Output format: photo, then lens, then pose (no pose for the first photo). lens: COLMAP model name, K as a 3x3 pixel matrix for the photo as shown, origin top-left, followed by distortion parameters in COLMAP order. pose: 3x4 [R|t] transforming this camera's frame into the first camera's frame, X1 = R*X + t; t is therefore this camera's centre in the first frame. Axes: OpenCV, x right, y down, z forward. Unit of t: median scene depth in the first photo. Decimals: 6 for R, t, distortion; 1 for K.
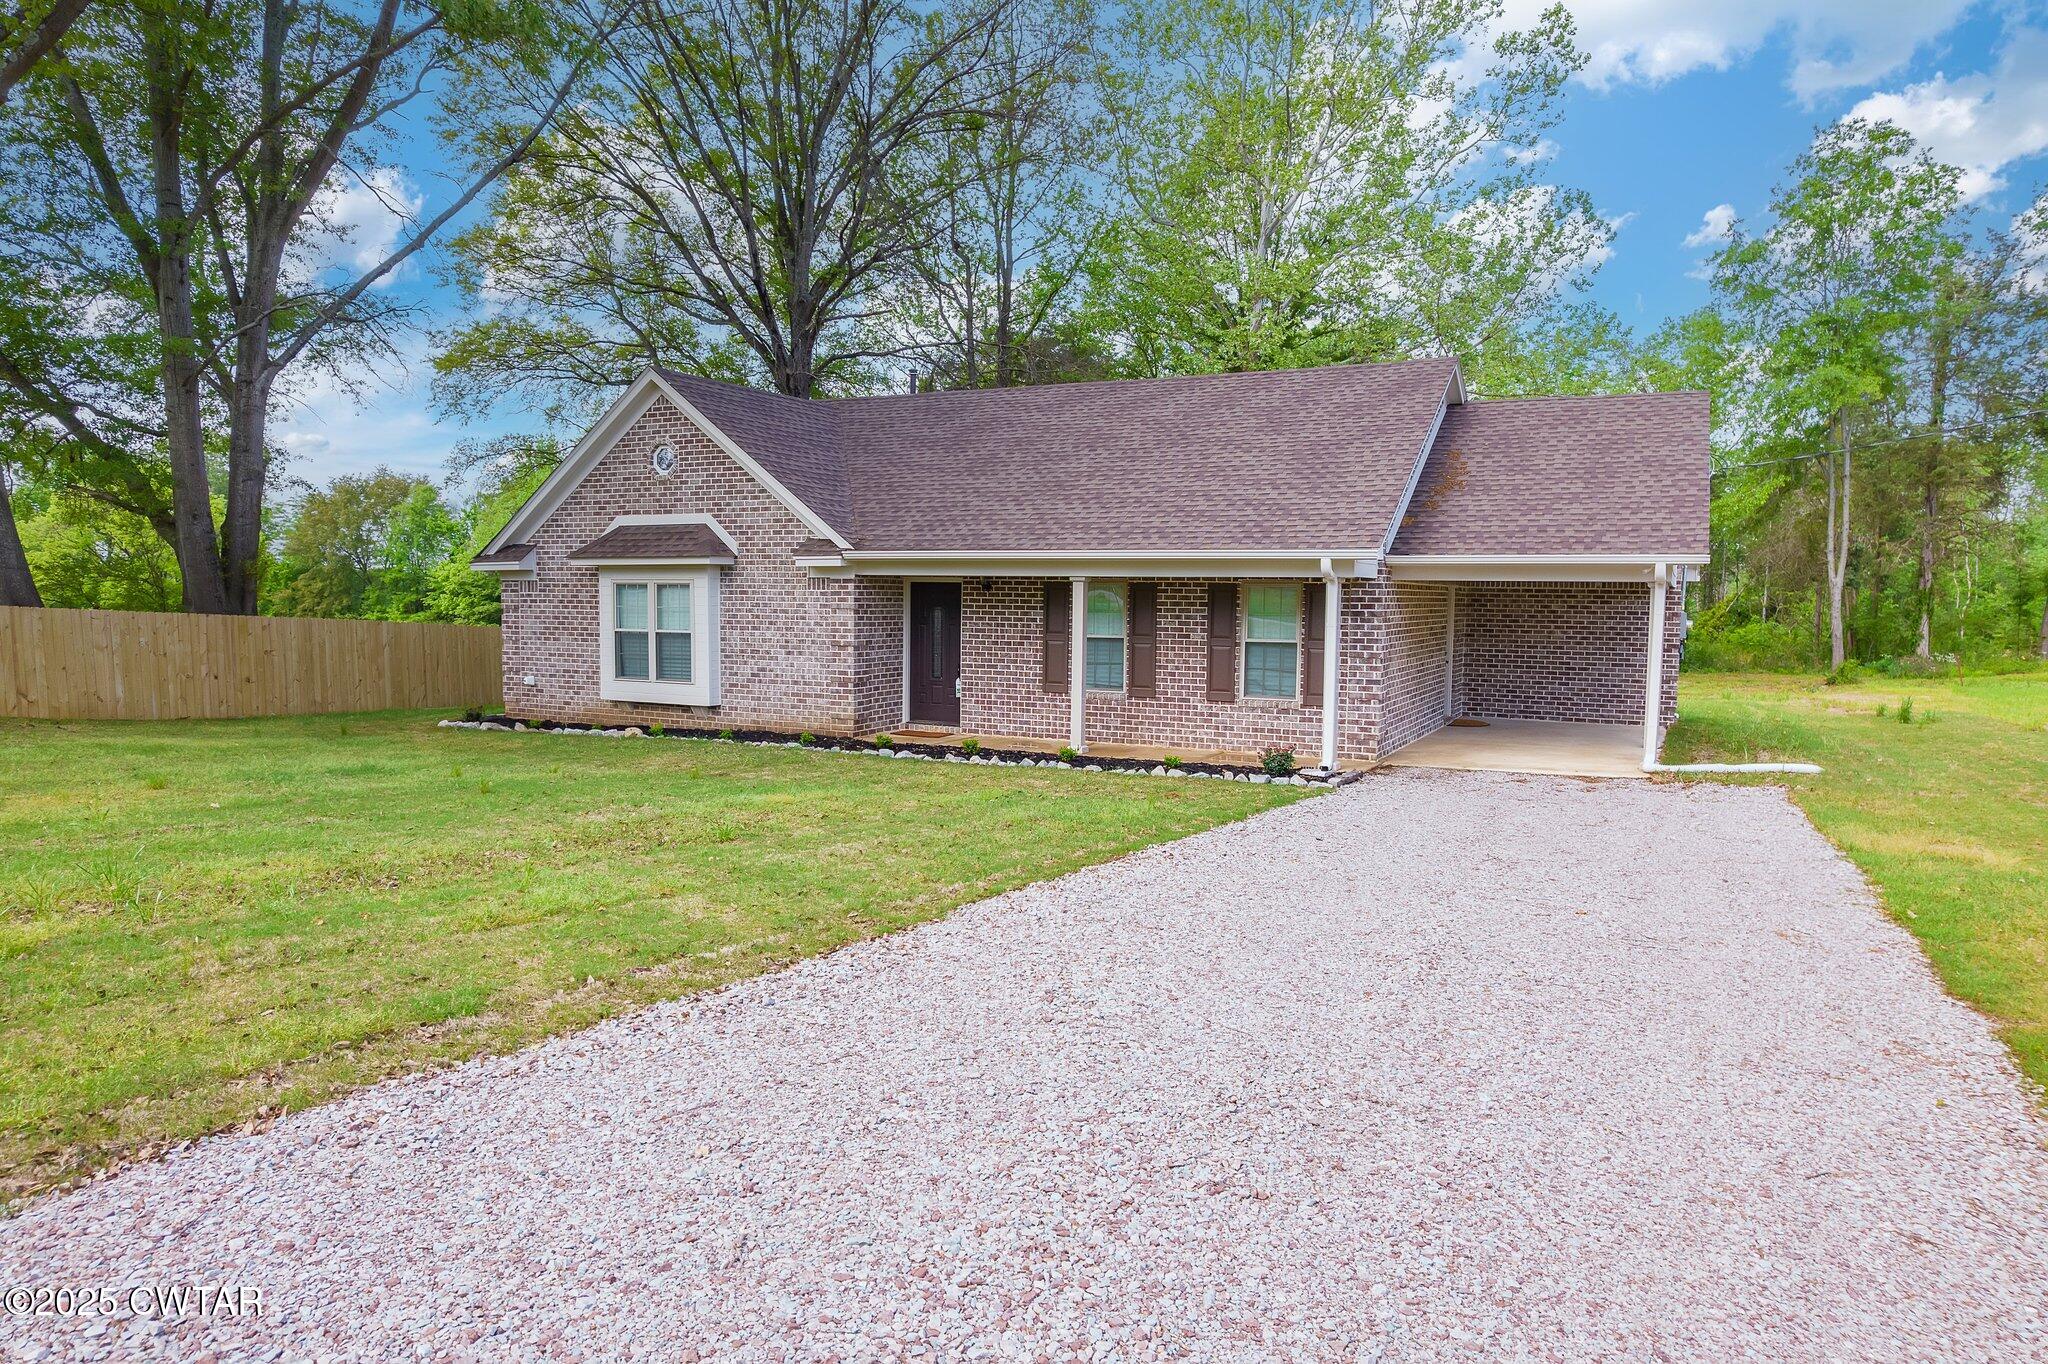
lens RADIAL K [[1310.1, 0, 1029.5], [0, 1310.1, 689.0], [0, 0, 1]] dist [-0.078309, 0.067734]
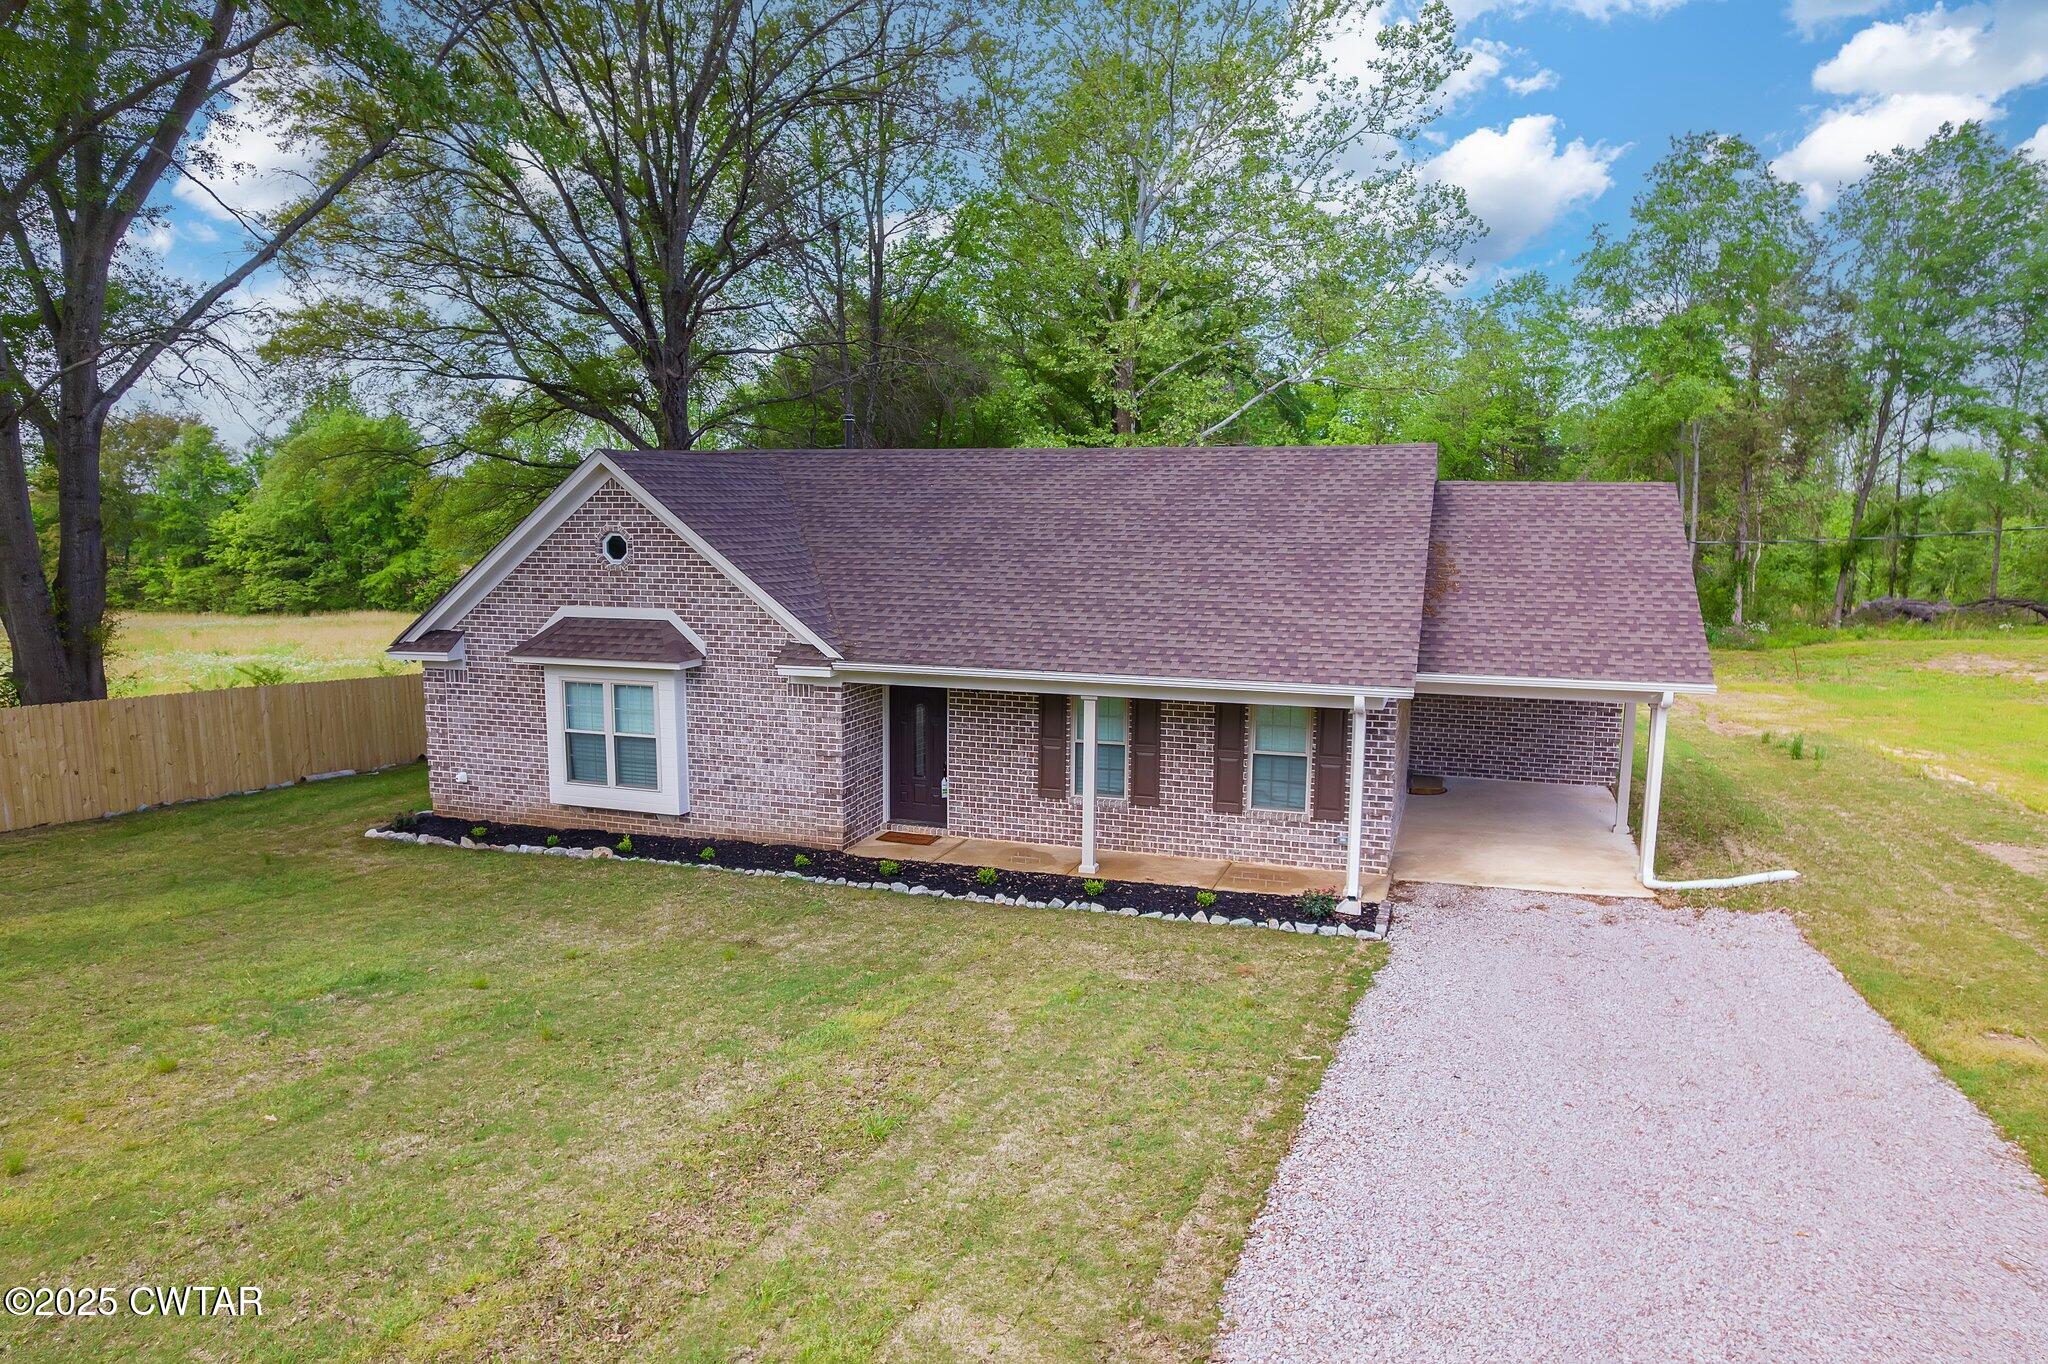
lens RADIAL K [[1310.1, 0, 1030.1], [0, 1310.1, 692.2], [0, 0, 1]] dist [-0.078309, 0.067734]
pose [[0.989470, -0.024582, 0.142638, -0.125875], [0.015336, 0.997730, 0.065564, -0.132291], [-0.143926, -0.062686, 0.987601, 0.040785]]
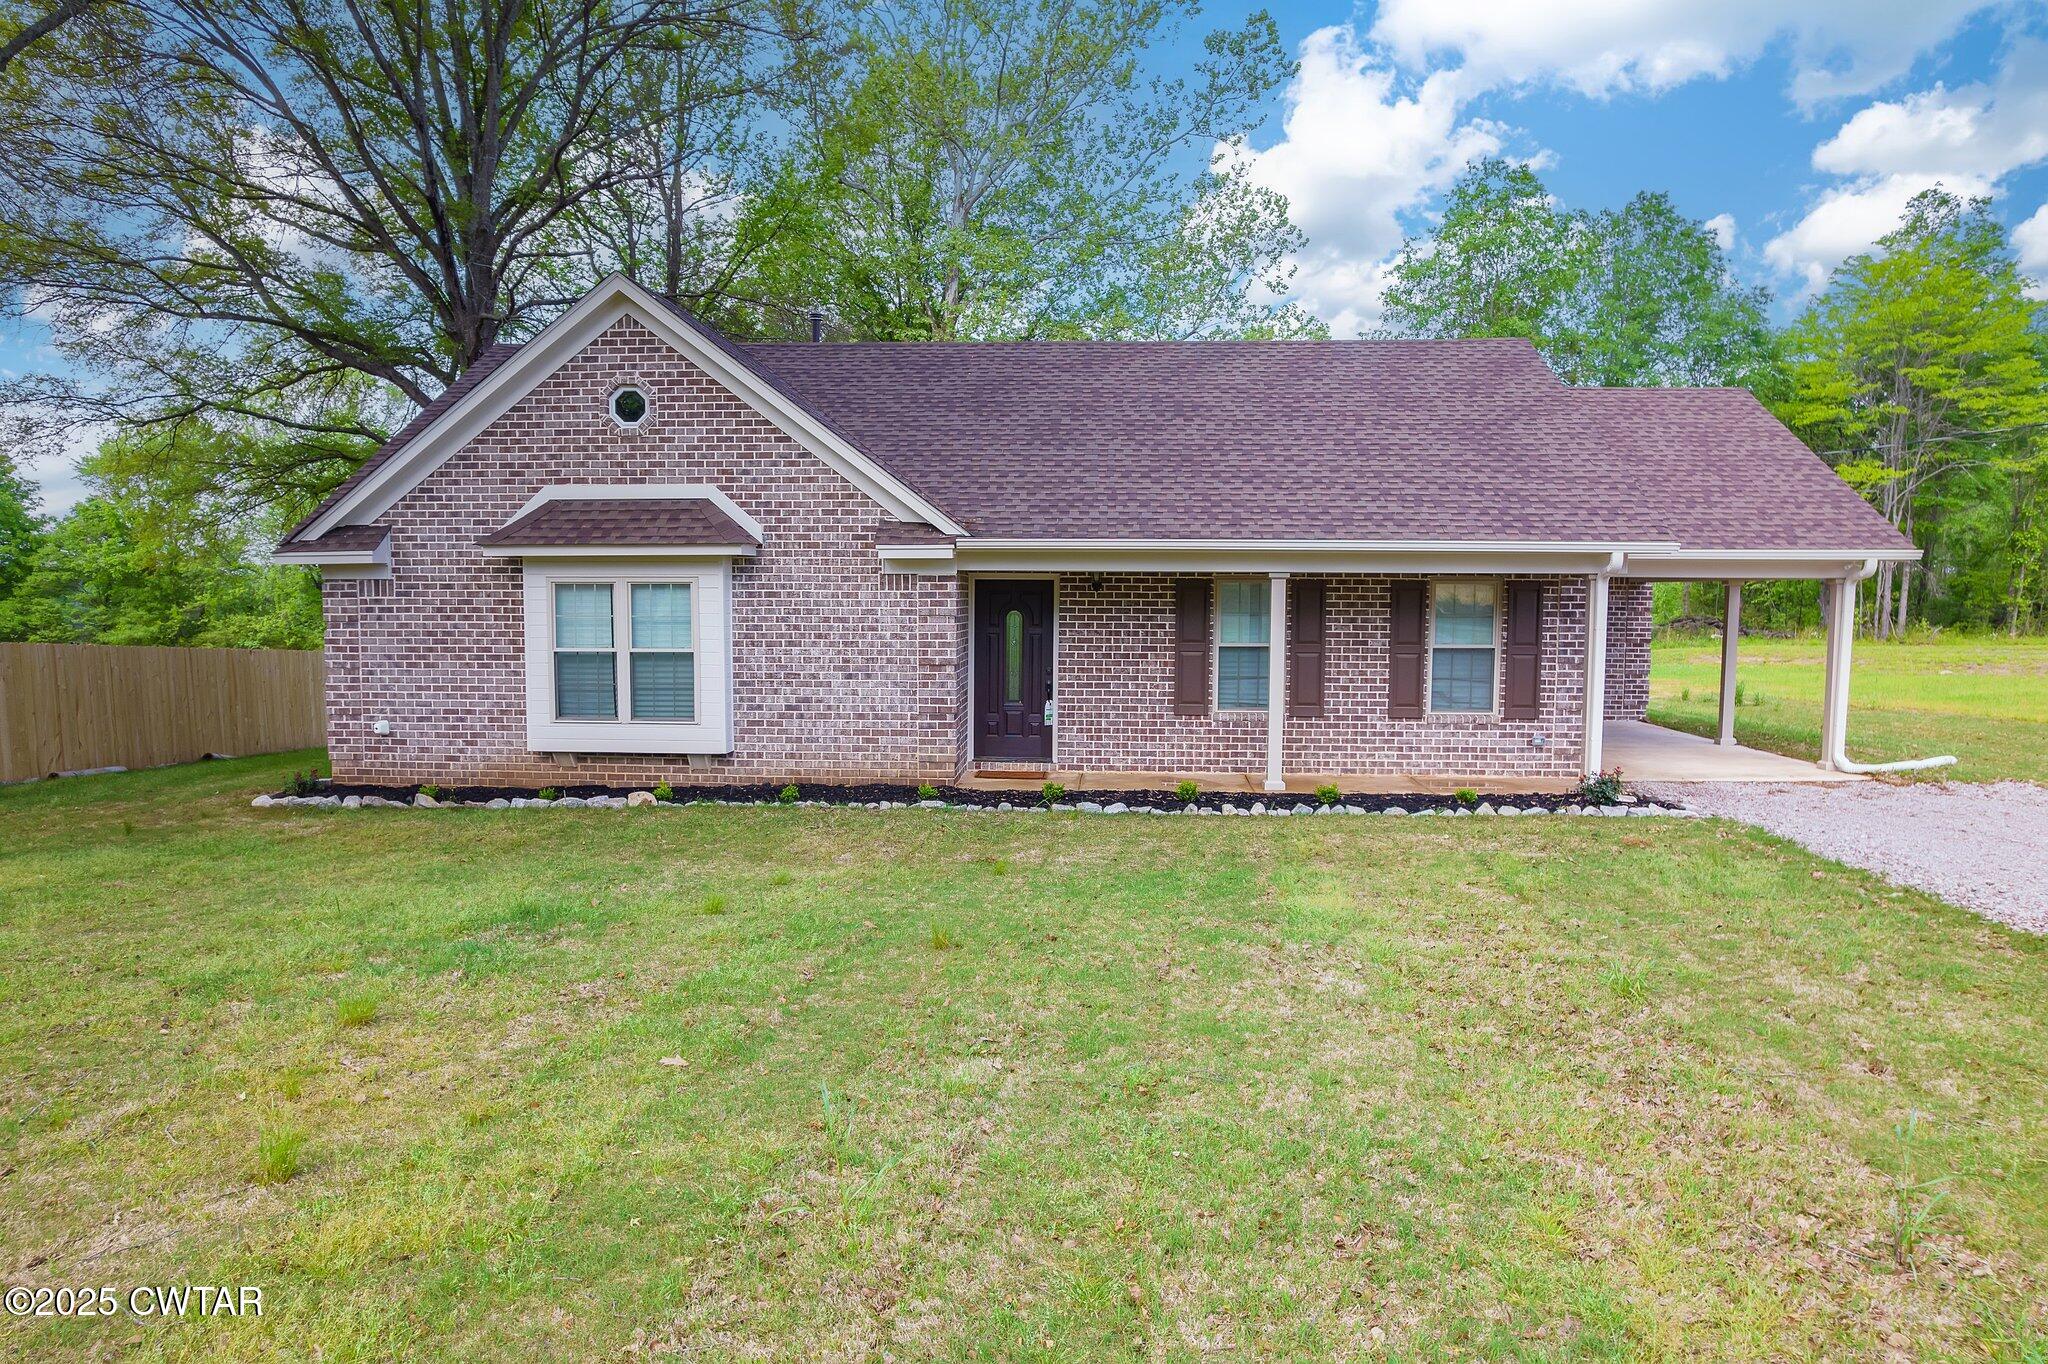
lens RADIAL K [[1310.1, 0, 1026.6], [0, 1310.1, 695.0], [0, 0, 1]] dist [-0.078309, 0.067734]
pose [[0.920388, -0.037362, 0.389216, -0.368008], [0.034608, 0.999302, 0.014089, -0.023366], [-0.389471, 0.000502, 0.921039, 0.273878]]
